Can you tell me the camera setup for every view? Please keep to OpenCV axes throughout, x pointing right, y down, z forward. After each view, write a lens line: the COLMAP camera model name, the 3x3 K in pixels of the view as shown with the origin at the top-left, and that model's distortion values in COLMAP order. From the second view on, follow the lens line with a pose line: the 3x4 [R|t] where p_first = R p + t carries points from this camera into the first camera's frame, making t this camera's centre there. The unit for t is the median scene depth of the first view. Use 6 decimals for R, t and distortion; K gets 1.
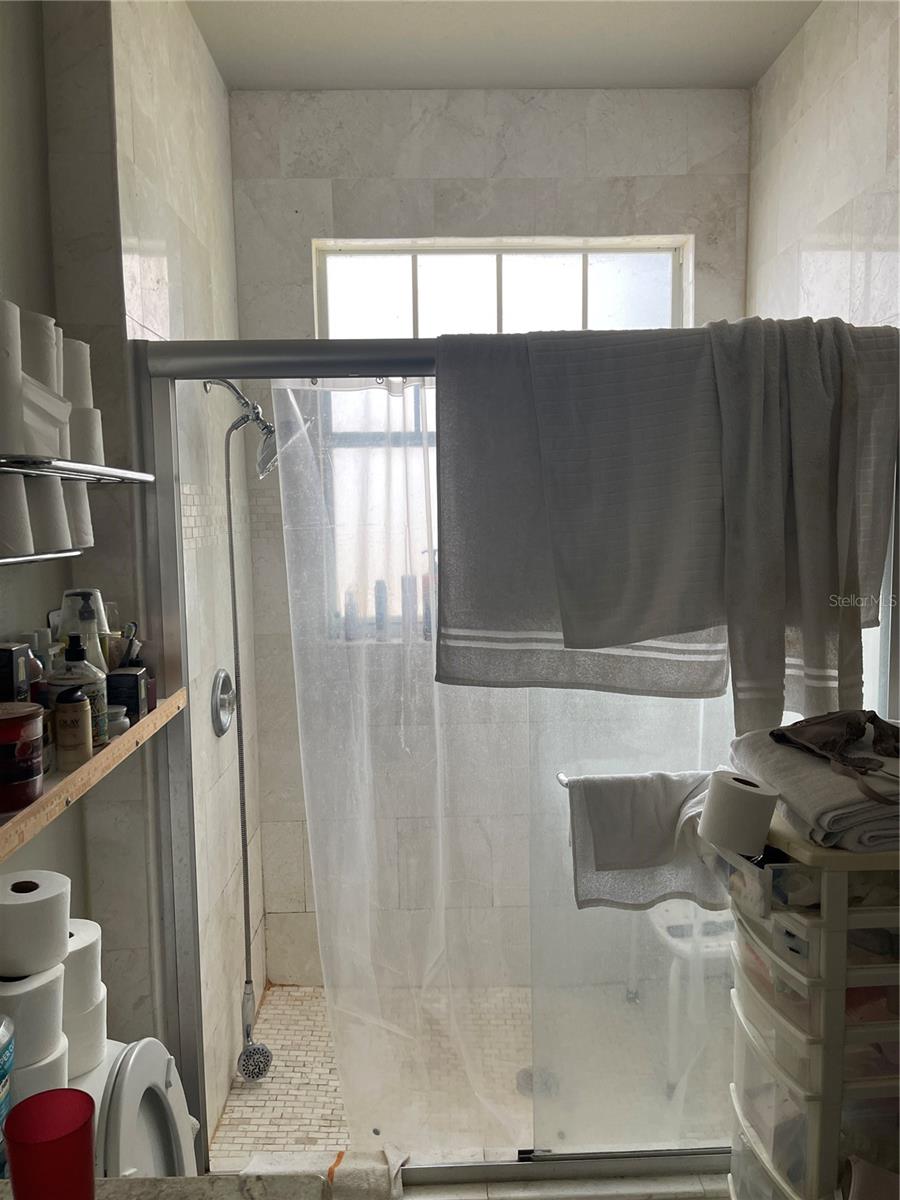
lens RADIAL K [[900.2, 0, 450.3], [0, 900.2, 599.4], [0, 0, 1]] dist [0.070507, -0.092986]
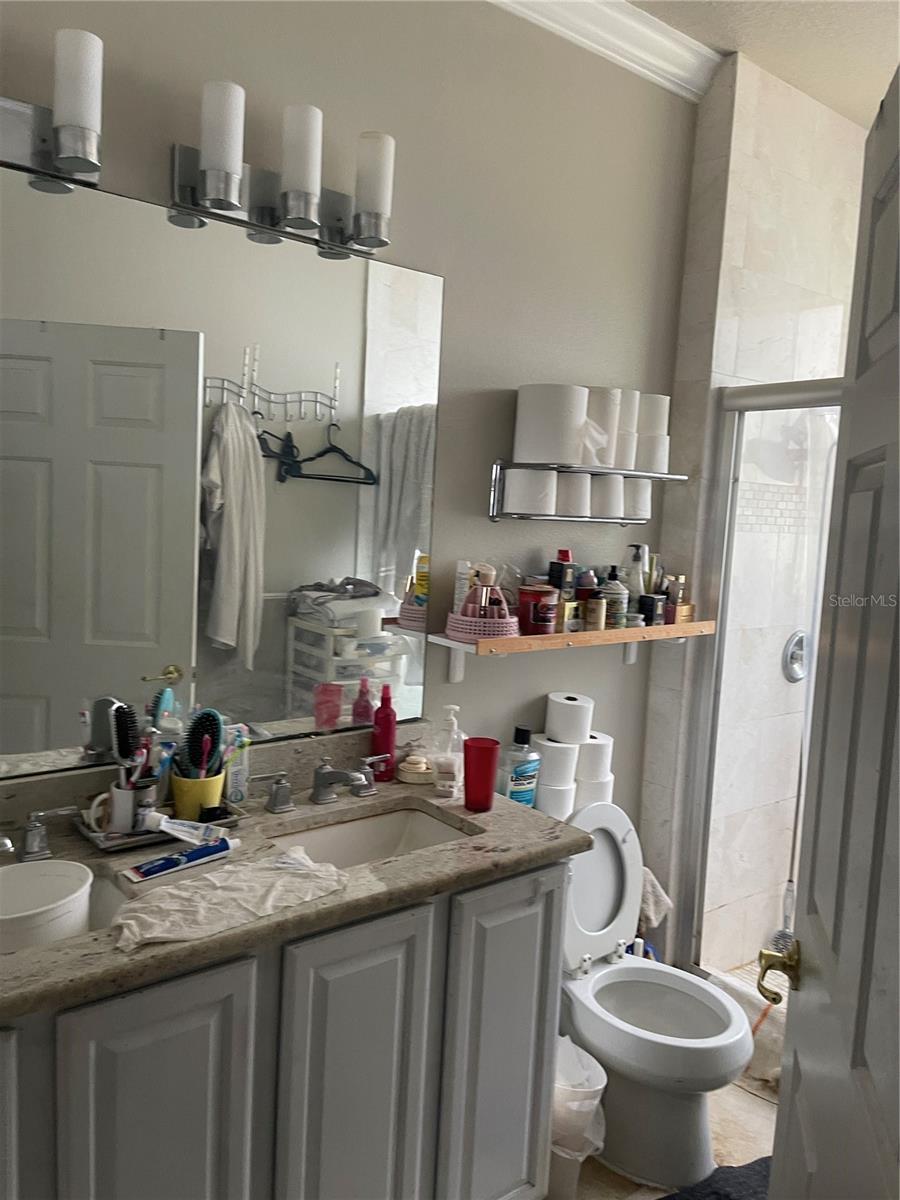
lens RADIAL K [[900.2, 0, 450.2], [0, 900.2, 598.6], [0, 0, 1]] dist [0.070507, -0.092986]
pose [[0.588801, 0.127092, -0.798224, 0.711630], [-0.140340, 0.988636, 0.053888, 0.047054], [0.796002, 0.080294, 0.599945, -0.258643]]
